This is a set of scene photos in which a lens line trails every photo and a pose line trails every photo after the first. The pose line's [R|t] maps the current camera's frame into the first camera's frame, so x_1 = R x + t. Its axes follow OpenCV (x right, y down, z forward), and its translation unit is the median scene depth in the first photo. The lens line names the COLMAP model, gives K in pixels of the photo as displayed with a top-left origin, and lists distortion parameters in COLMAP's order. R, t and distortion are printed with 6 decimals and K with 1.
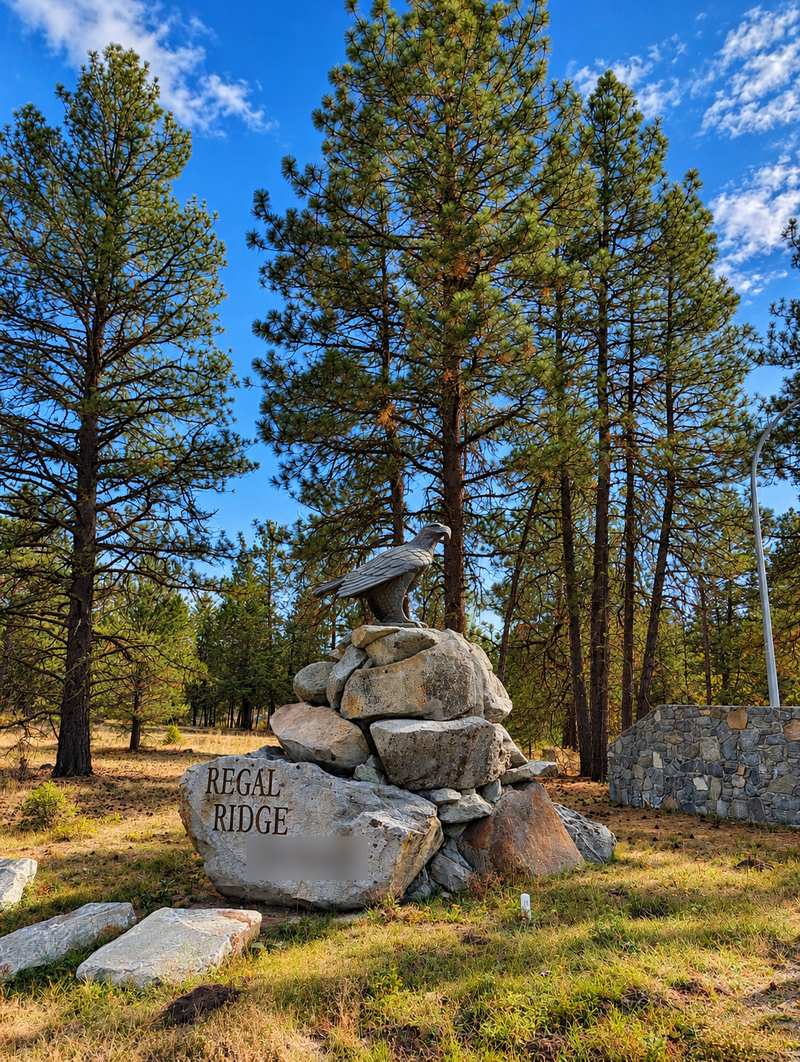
lens RADIAL K [[804.0, 0, 400.0], [0, 804.0, 531.0], [0, 0, 1]] dist [0.009462, 0.003584]
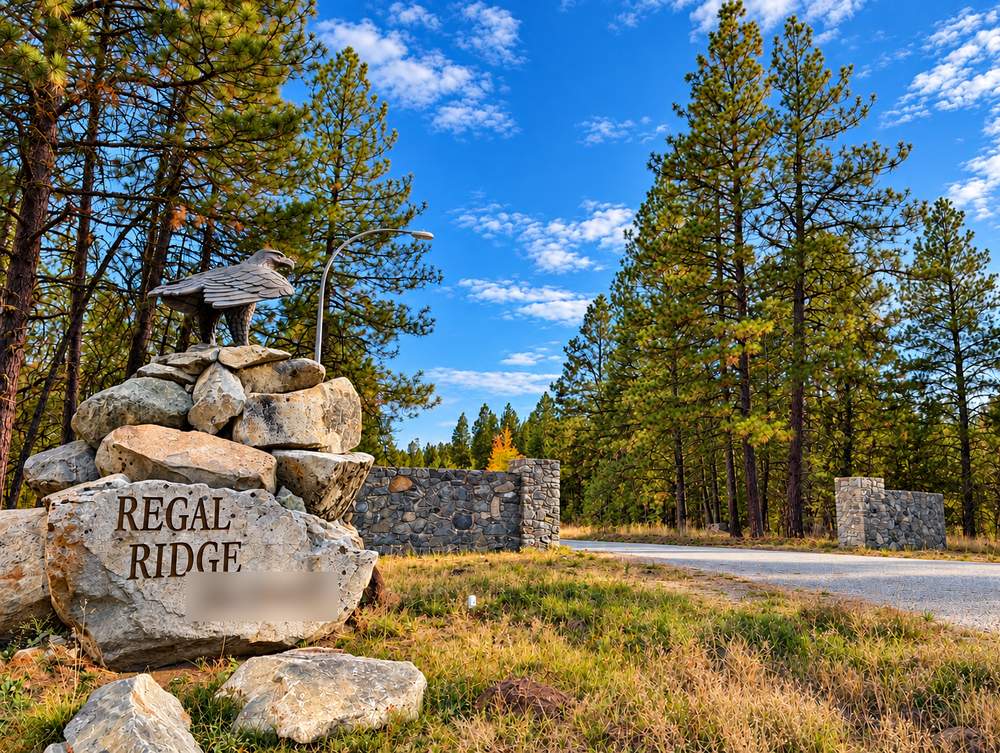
lens RADIAL K [[757.0, 0, 500.0], [0, 757.0, 376.5], [0, 0, 1]] dist [0.009462, 0.003584]
pose [[0.448896, 0.156792, 0.879720, -0.711208], [-0.201008, 0.976973, -0.071557, 0.171349], [-0.870682, -0.144710, 0.470076, 0.403576]]
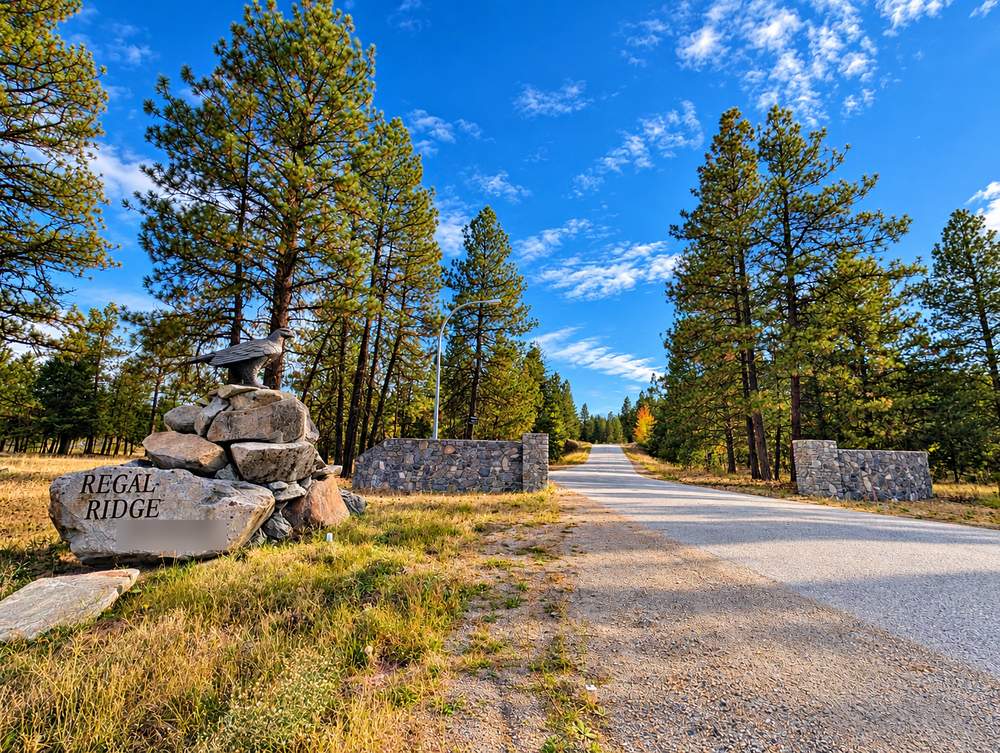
lens RADIAL K [[409.2, 0, 500.0], [0, 409.2, 376.5], [0, 0, 1]] dist [0.001826, 0.000257]
pose [[0.772262, 0.115475, 0.624721, -0.149062], [-0.145088, 0.989412, -0.003532, 0.027676], [-0.618514, -0.087912, 0.780840, 0.031071]]
